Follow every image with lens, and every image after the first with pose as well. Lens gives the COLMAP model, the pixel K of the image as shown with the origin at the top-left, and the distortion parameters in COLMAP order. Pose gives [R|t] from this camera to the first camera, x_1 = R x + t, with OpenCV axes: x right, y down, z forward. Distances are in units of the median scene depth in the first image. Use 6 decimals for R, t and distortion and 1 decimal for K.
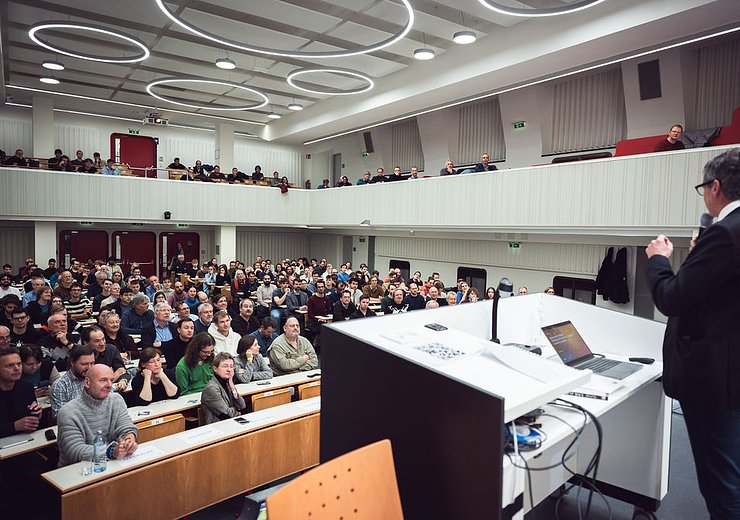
lens RADIAL K [[522.2, 0, 389.0], [0, 522.2, 260.4], [0, 0, 1]] dist [0.004567, 0.001796]
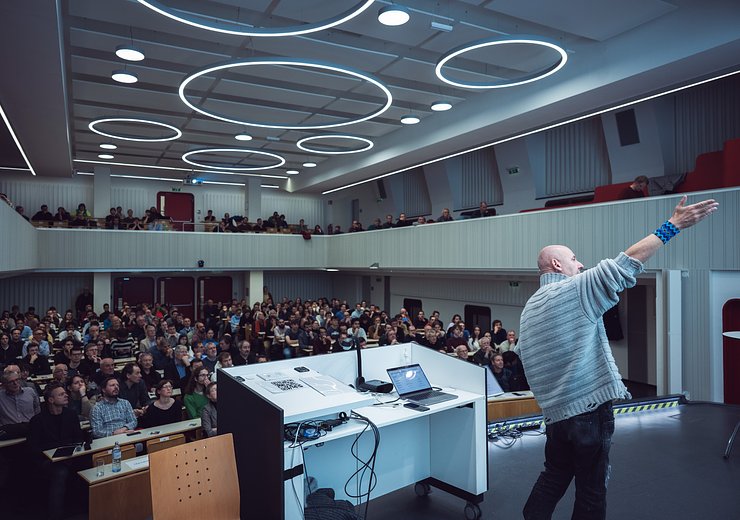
lens RADIAL K [[518.6, 0, 353.2], [0, 518.6, 259.8], [0, 0, 1]] dist [0.000814, 0.002478]
pose [[0.989970, -0.028014, -0.138474, 0.059736], [0.018612, 0.997461, -0.068734, -0.011383], [0.140048, 0.065468, 0.987978, -0.067327]]
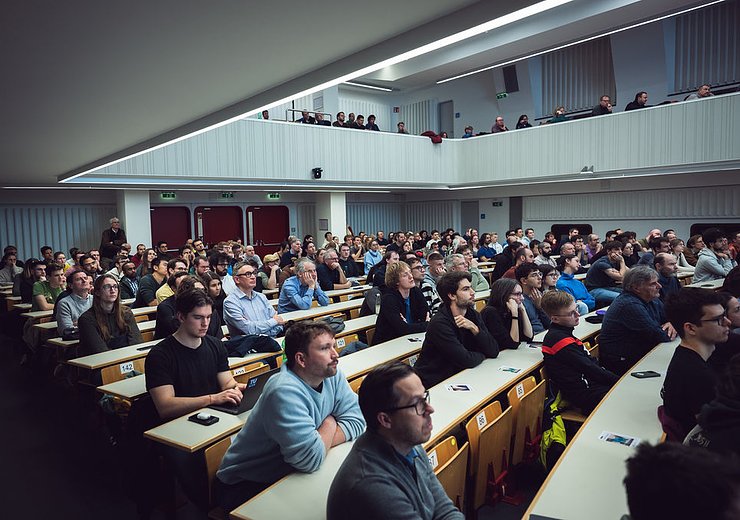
lens RADIAL K [[522.2, 0, 389.0], [0, 522.2, 260.4], [0, 0, 1]] dist [0.004567, 0.001796]
pose [[0.994673, -0.060122, 0.083726, -0.399887], [0.057293, 0.997715, 0.035796, 0.014537], [-0.085687, -0.030809, 0.995846, 0.272740]]
